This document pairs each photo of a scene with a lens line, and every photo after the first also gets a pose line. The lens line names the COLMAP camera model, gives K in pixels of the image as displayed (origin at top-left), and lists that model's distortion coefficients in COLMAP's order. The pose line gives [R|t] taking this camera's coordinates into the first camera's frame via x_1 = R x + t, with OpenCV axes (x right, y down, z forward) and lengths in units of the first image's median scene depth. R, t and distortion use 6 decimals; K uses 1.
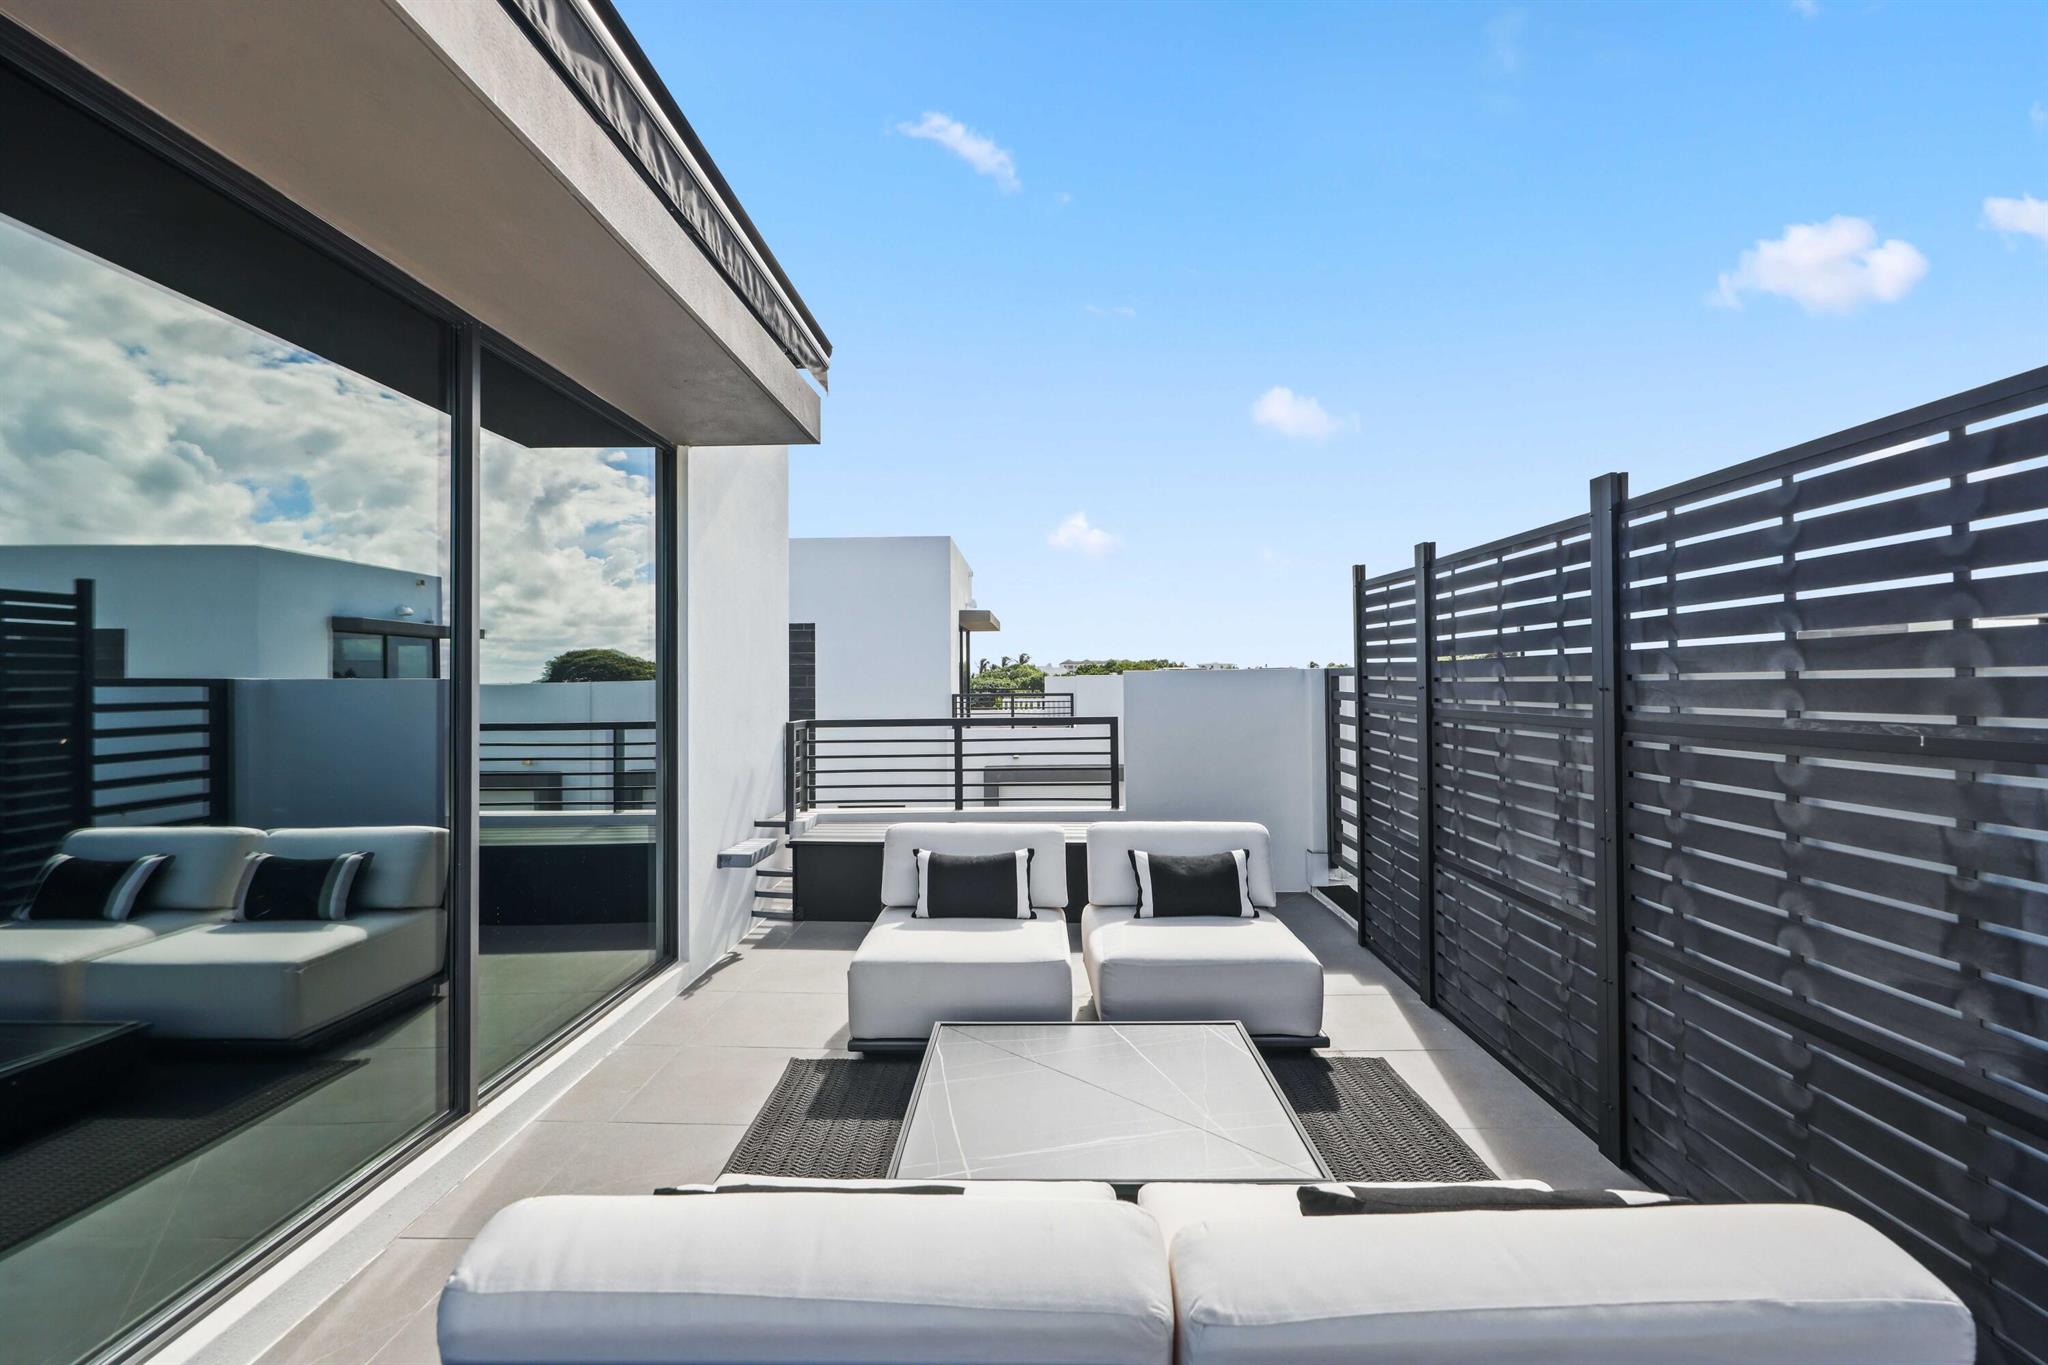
lens RADIAL K [[917.7, 0, 1023.5], [0, 917.7, 668.8], [0, 0, 1]] dist [0.001446, 0.000066]
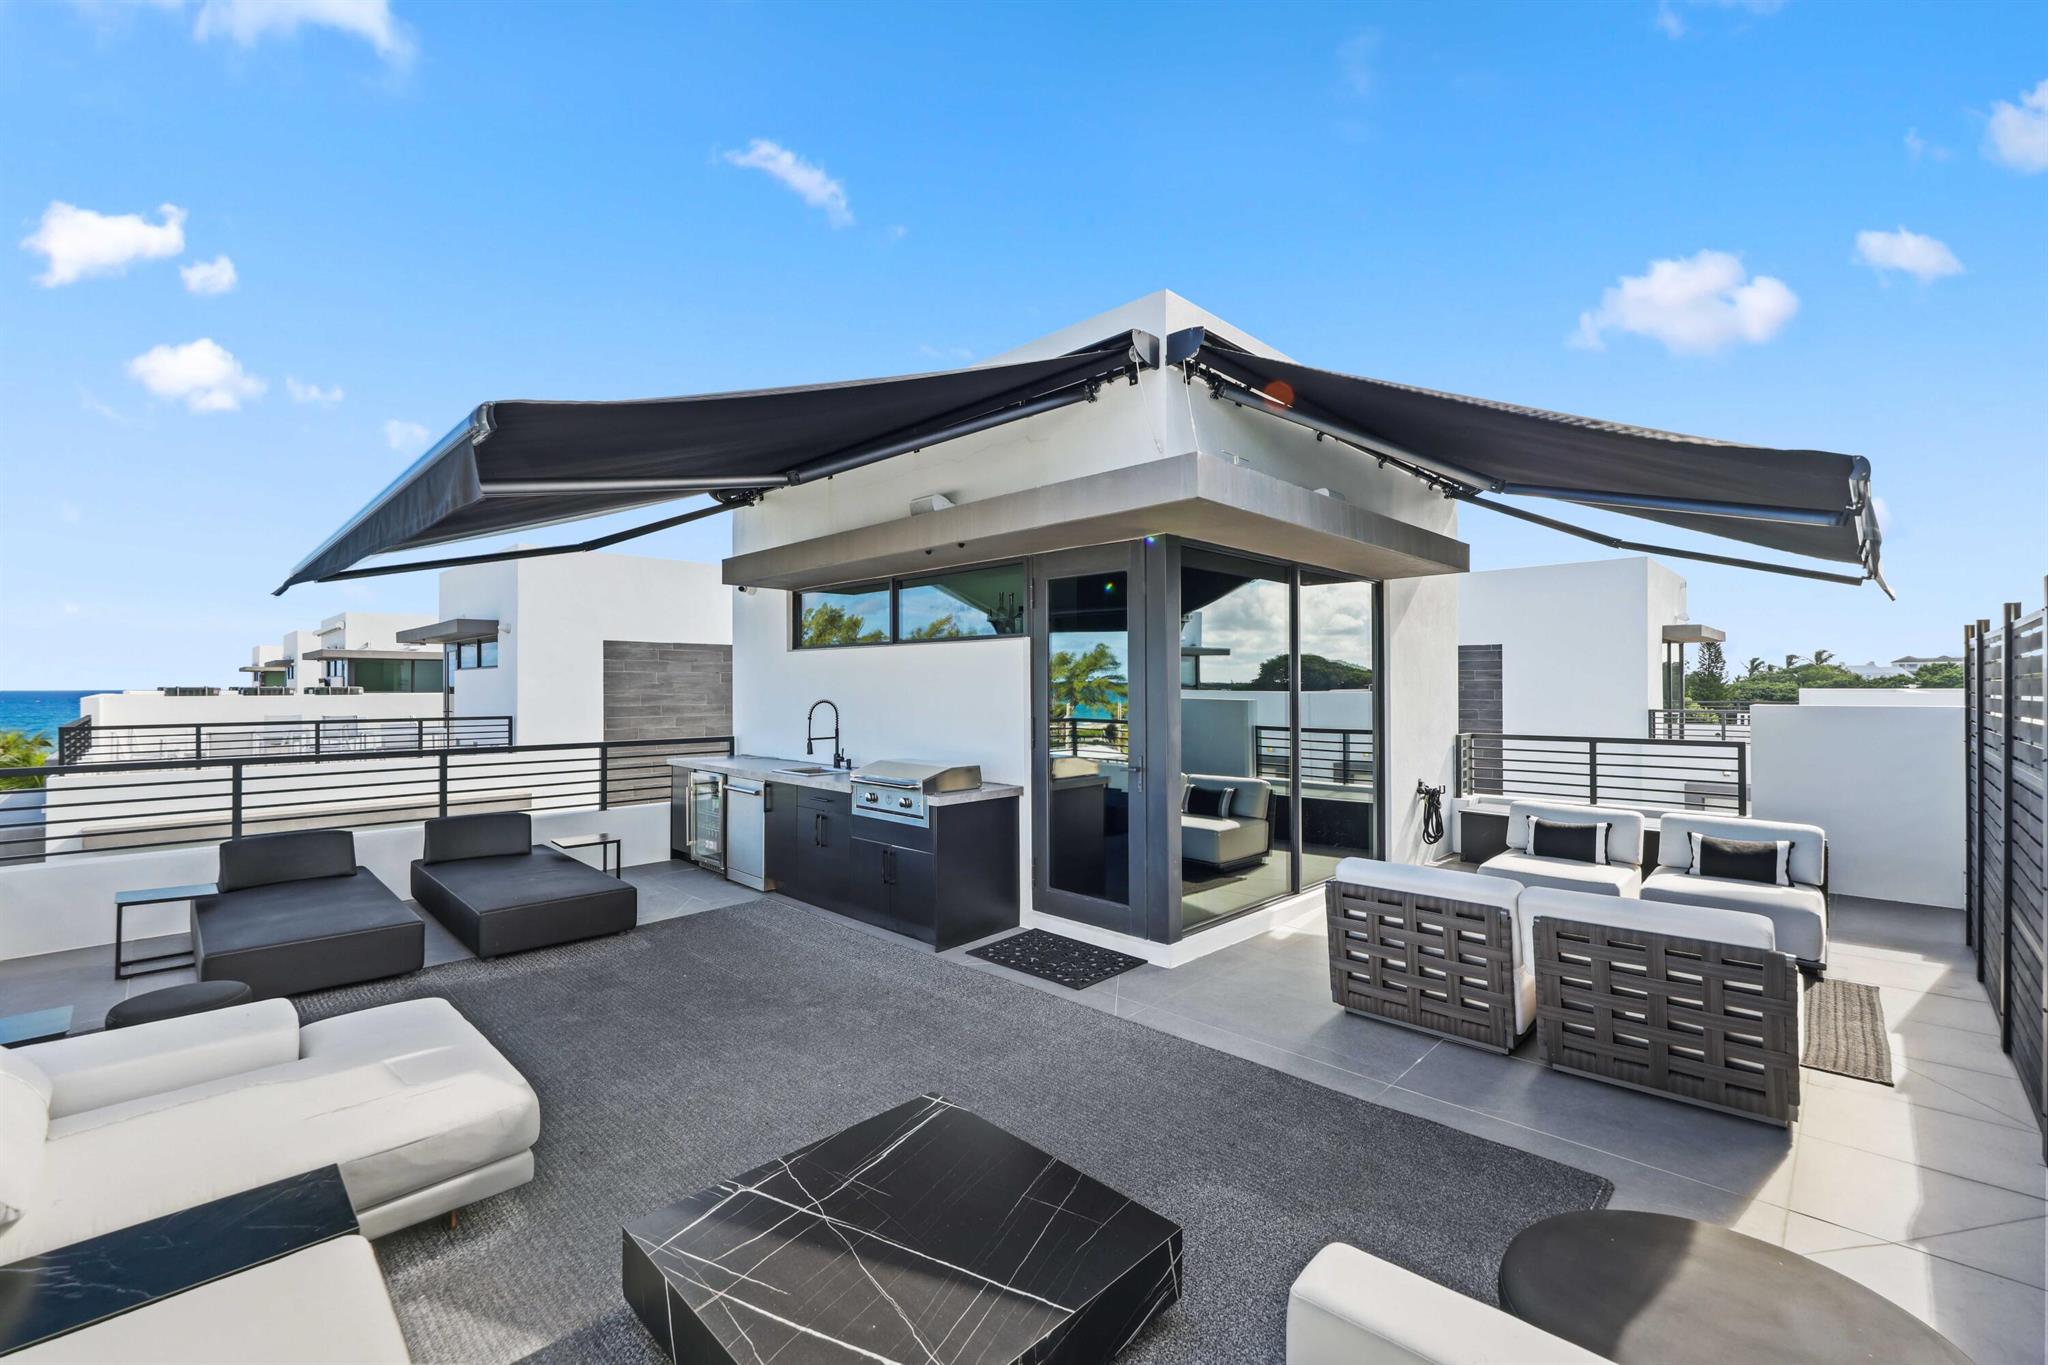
lens RADIAL K [[856.6, 0, 1031.8], [0, 856.6, 679.1], [0, 0, 1]] dist [-0.001486, 0.000211]
pose [[0.734063, 0.002191, -0.679078, 0.286532], [0.003921, 0.999964, 0.007465, -0.070583], [0.679070, -0.008143, 0.734028, -0.782444]]
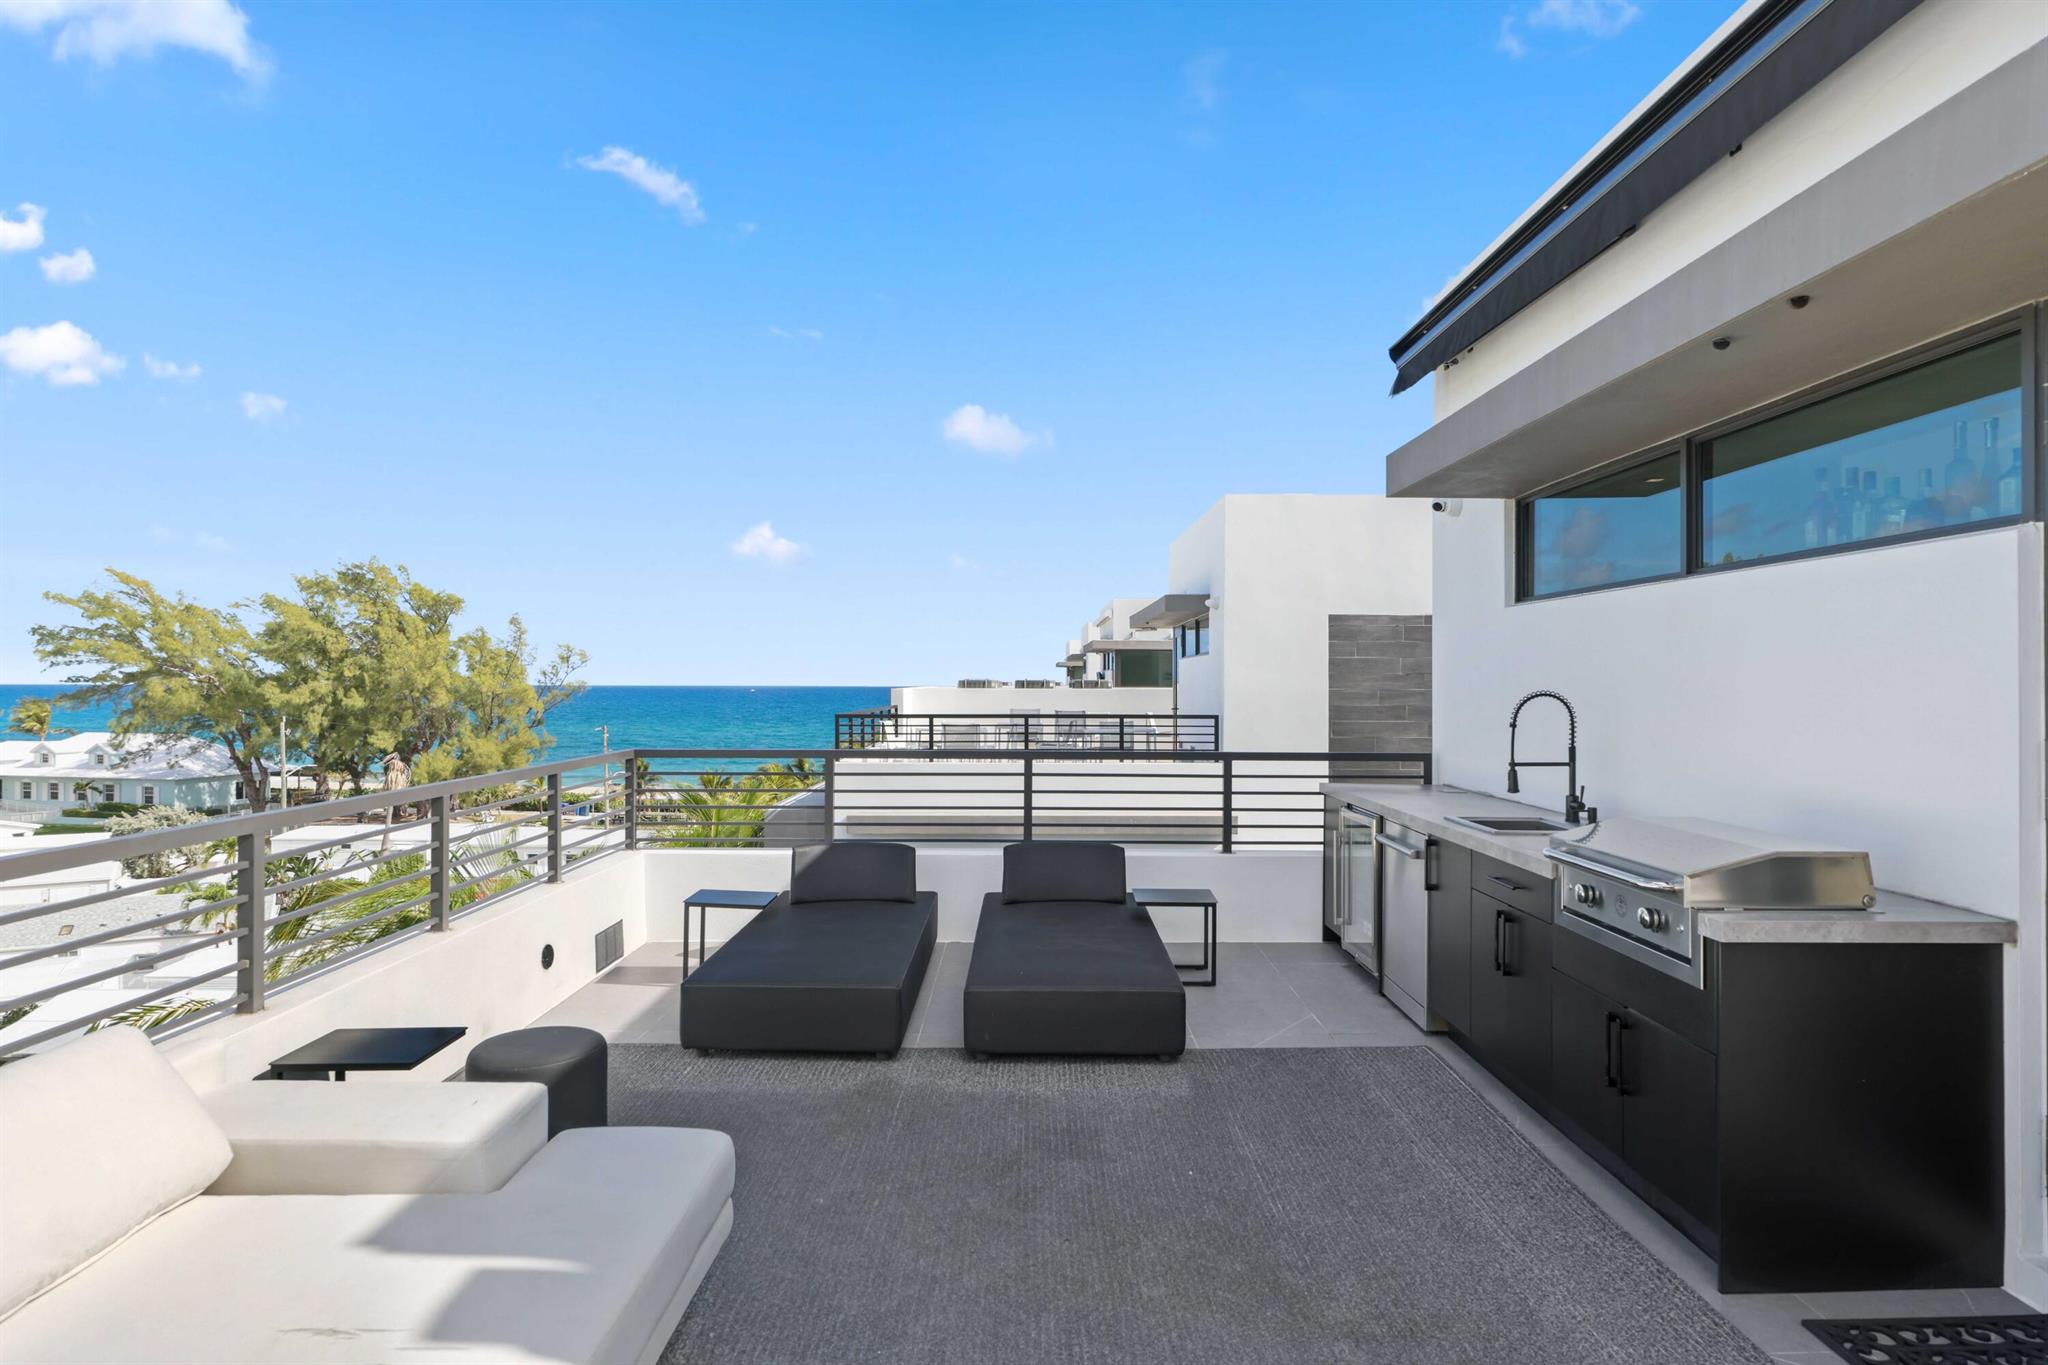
lens RADIAL K [[1145.0, 0, 1024.0], [0, 1145.0, 682.5], [0, 0, 1]] dist [0.001601, -0.000712]
pose [[0.026648, 0.007709, -0.999615, 0.000706], [0.008388, 0.999933, 0.007935, -0.040348], [0.999610, -0.008596, 0.026582, -0.375728]]
